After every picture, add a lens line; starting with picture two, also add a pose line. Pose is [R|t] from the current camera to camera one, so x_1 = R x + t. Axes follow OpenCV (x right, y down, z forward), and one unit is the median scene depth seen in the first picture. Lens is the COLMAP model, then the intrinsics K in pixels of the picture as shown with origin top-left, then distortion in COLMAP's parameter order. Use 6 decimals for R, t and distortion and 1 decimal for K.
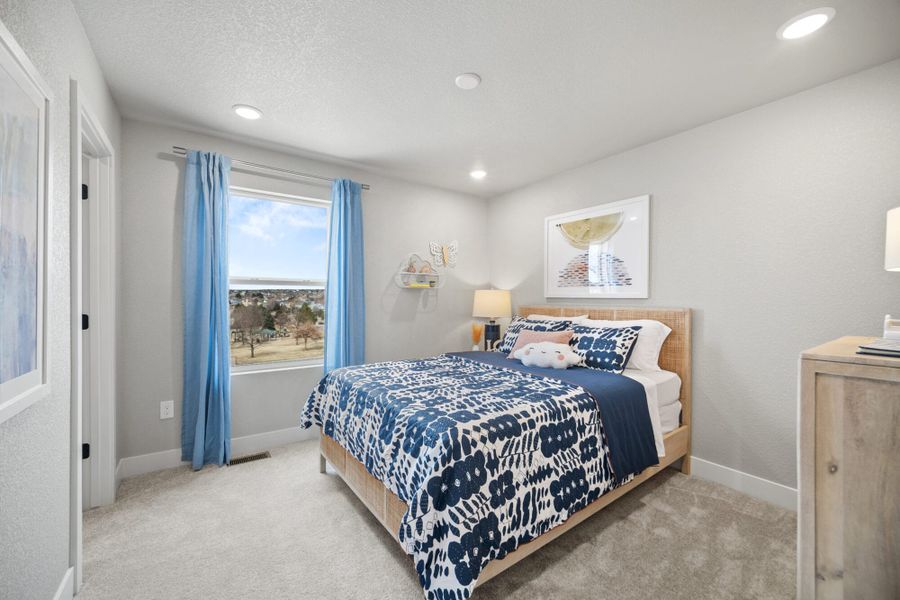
lens RADIAL K [[353.3, 0, 452.8], [0, 353.3, 301.6], [0, 0, 1]] dist [-0.000010, -0.000204]
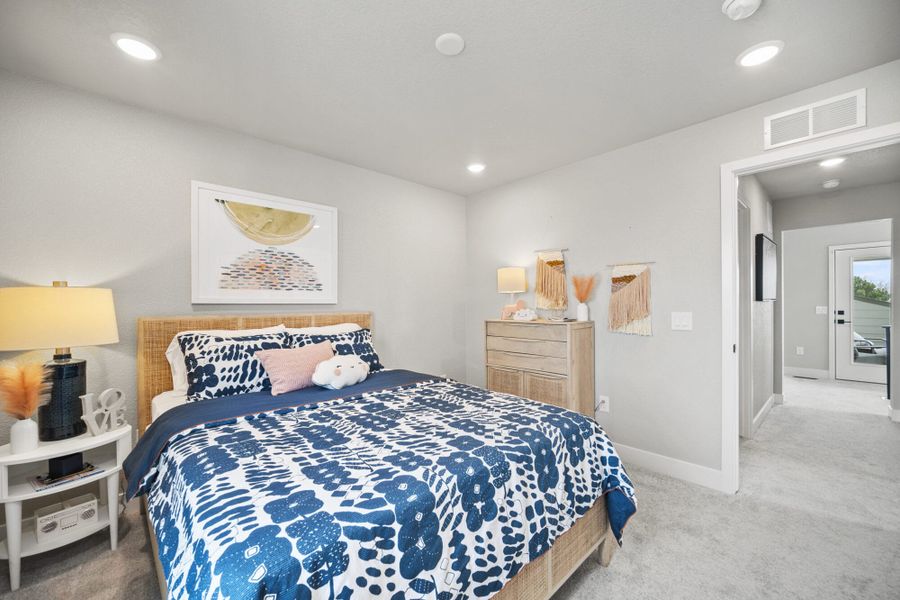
lens RADIAL K [[357.3, 0, 446.2], [0, 357.3, 300.1], [0, 0, 1]] dist [-0.001619, -0.000132]
pose [[-0.113065, 0.004828, 0.993576, -0.570075], [0.012550, 0.999915, -0.003430, -0.011975], [-0.993508, 0.012082, -0.113116, 0.786224]]
